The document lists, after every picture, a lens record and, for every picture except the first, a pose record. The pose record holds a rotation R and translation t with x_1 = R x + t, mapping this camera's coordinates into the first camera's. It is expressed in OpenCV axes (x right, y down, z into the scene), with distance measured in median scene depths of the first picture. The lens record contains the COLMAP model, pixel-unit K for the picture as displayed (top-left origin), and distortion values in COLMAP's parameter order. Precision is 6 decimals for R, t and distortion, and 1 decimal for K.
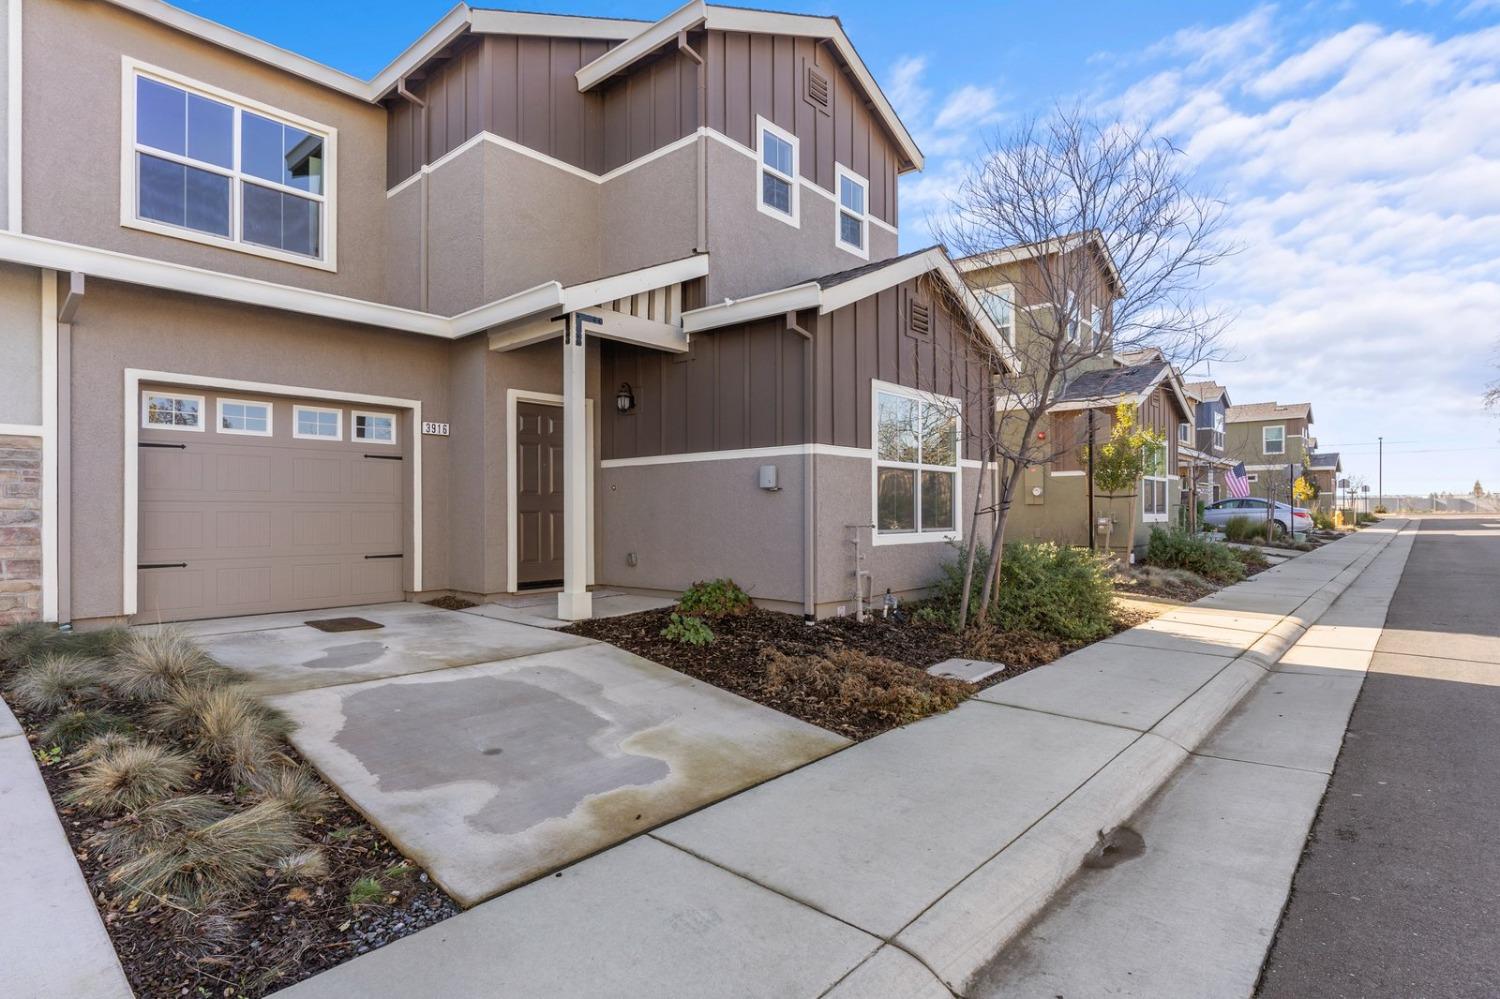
lens RADIAL K [[719.5, 0, 750.0], [0, 719.5, 499.5], [0, 0, 1]] dist [0.000626, -0.000023]
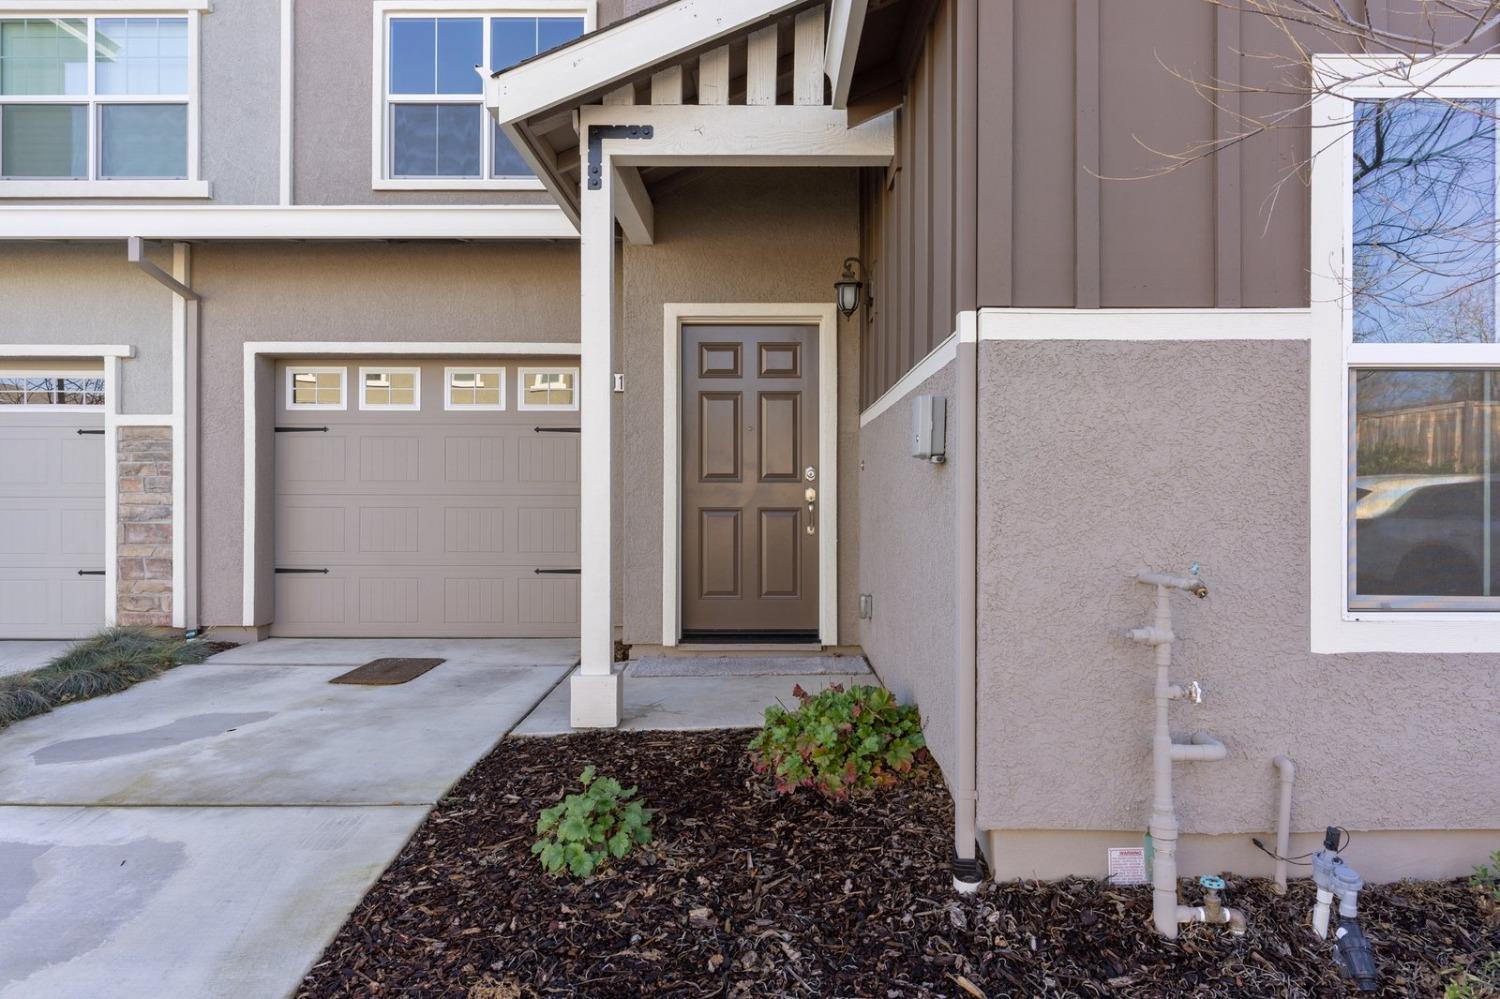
lens RADIAL K [[886.6, 0, 753.4], [0, 886.6, 490.1], [0, 0, 1]] dist [0.000902, 0.000400]
pose [[0.671046, -0.003630, -0.741407, 0.302968], [0.010585, 0.999933, 0.004685, -0.002164], [0.741340, -0.010992, 0.671040, 0.658563]]
